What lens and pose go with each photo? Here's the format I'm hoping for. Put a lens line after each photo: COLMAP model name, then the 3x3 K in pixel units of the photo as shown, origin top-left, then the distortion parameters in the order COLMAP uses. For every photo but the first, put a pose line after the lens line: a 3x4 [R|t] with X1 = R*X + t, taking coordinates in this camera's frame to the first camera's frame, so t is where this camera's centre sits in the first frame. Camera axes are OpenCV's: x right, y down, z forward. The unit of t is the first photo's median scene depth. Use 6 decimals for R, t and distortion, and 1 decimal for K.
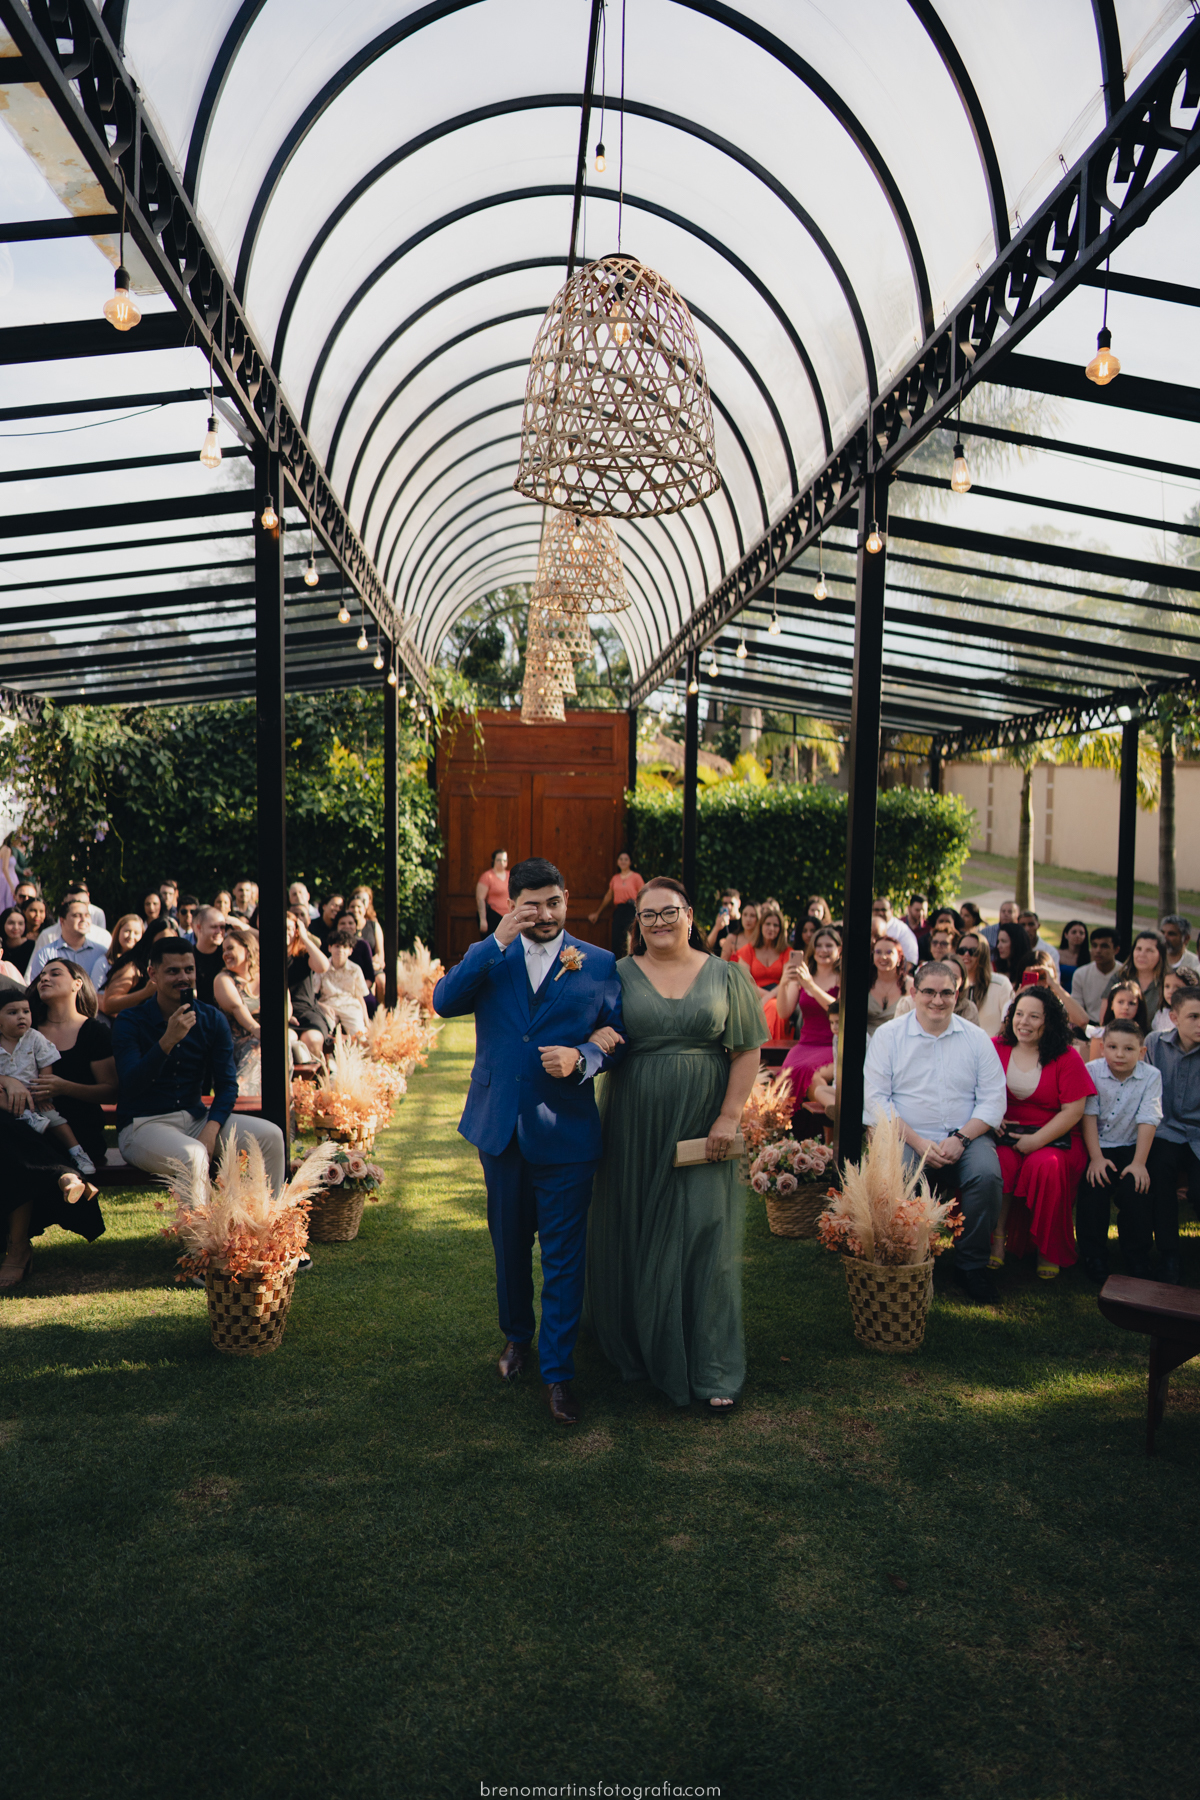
lens RADIAL K [[1202.8, 0, 597.0], [0, 1202.8, 903.7], [0, 0, 1]] dist [-0.031765, 0.030791]
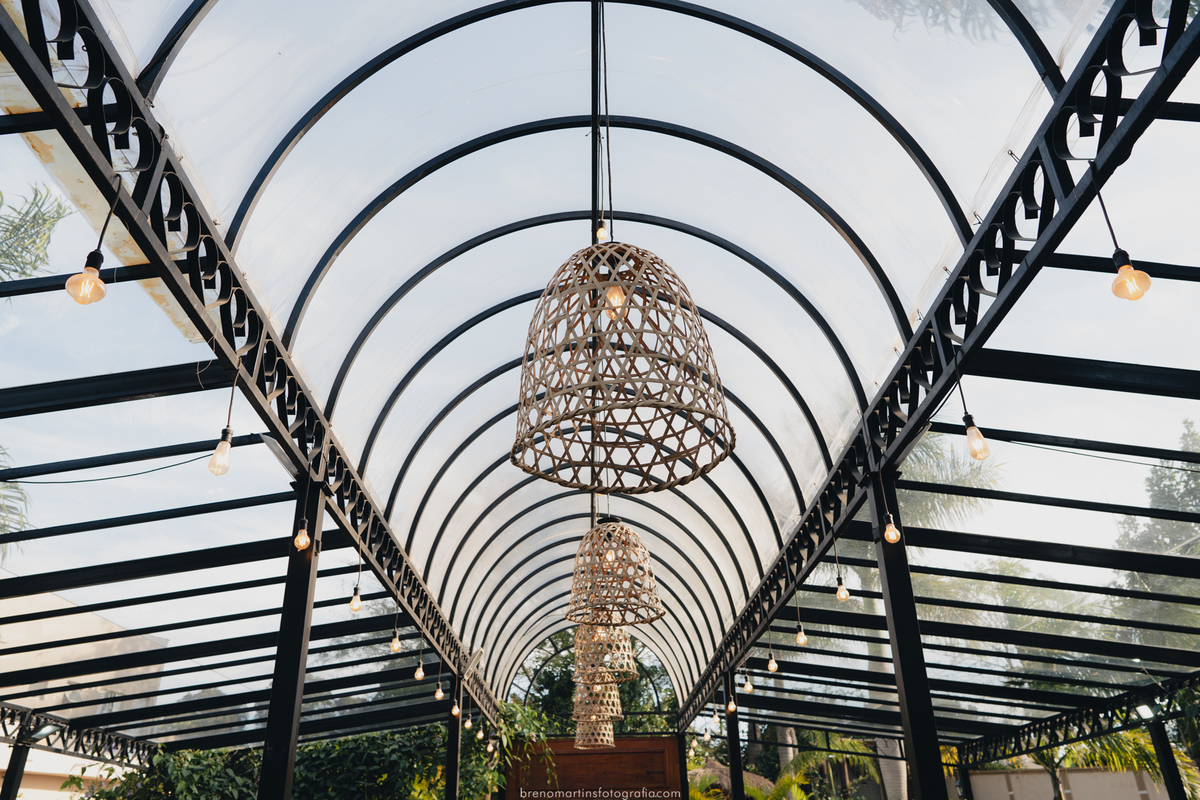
lens RADIAL K [[801.9, 0, 583.1], [0, 801.9, 384.9], [0, 0, 1]] dist [-0.031765, 0.030791]
pose [[0.994877, -0.077249, -0.065212, 0.014831], [0.028264, 0.831881, -0.554234, -0.025440], [0.097062, 0.549552, 0.829802, 0.225719]]
